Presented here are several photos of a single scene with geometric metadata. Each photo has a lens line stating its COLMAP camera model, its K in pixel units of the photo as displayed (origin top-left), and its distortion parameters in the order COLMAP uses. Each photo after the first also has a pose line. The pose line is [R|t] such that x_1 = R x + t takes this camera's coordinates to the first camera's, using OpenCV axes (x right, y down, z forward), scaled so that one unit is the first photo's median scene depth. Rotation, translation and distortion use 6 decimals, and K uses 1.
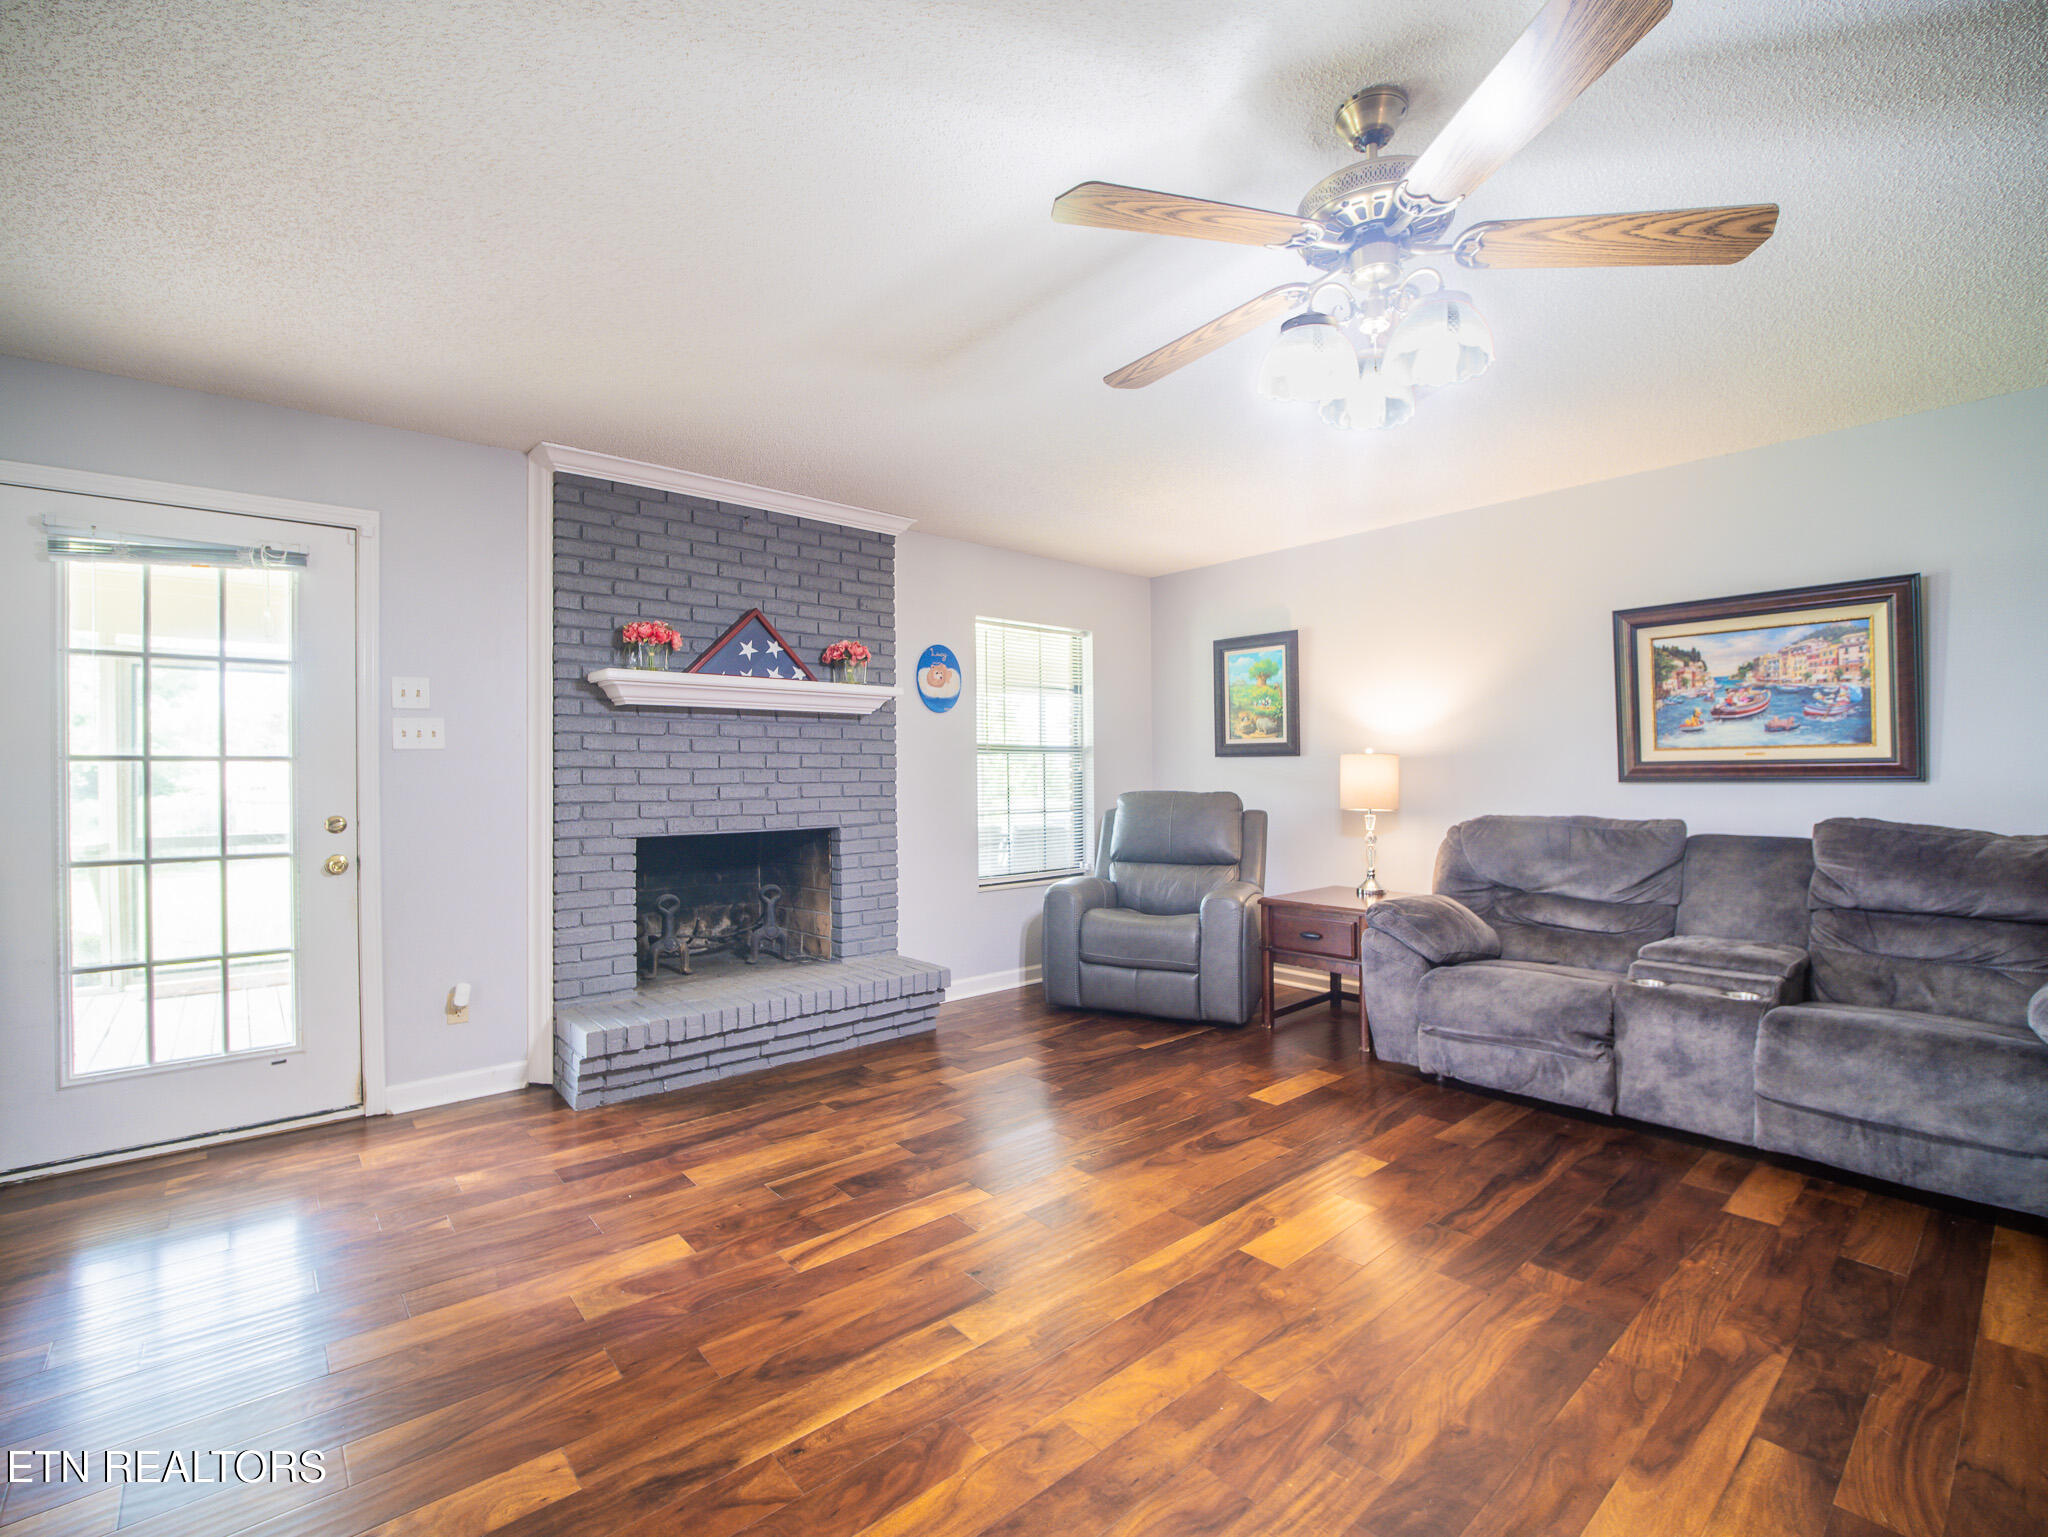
lens RADIAL K [[916.1, 0, 1024.0], [0, 916.1, 768.5], [0, 0, 1]] dist [-0.005321, -0.009076]
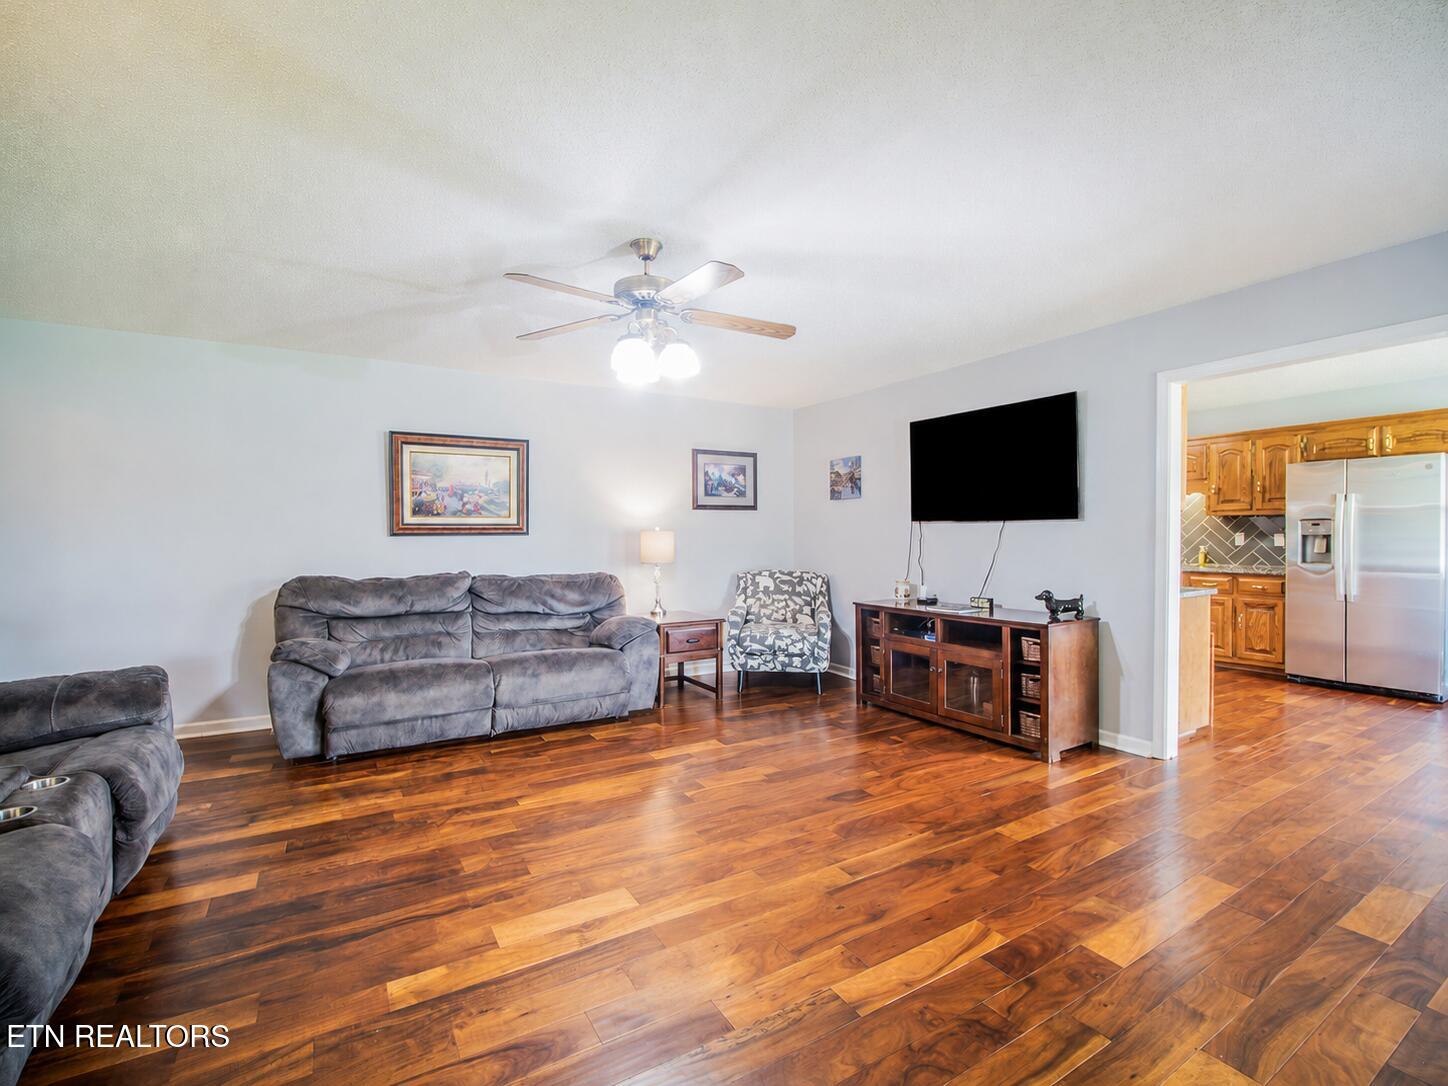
lens RADIAL K [[647.7, 0, 724.0], [0, 647.7, 543.0], [0, 0, 1]] dist [-0.005321, -0.009076]
pose [[-0.984419, 0.000178, 0.175838, -0.055189], [0.001393, 0.999976, 0.006788, -0.005349], [-0.175832, 0.006927, -0.984396, 2.161693]]
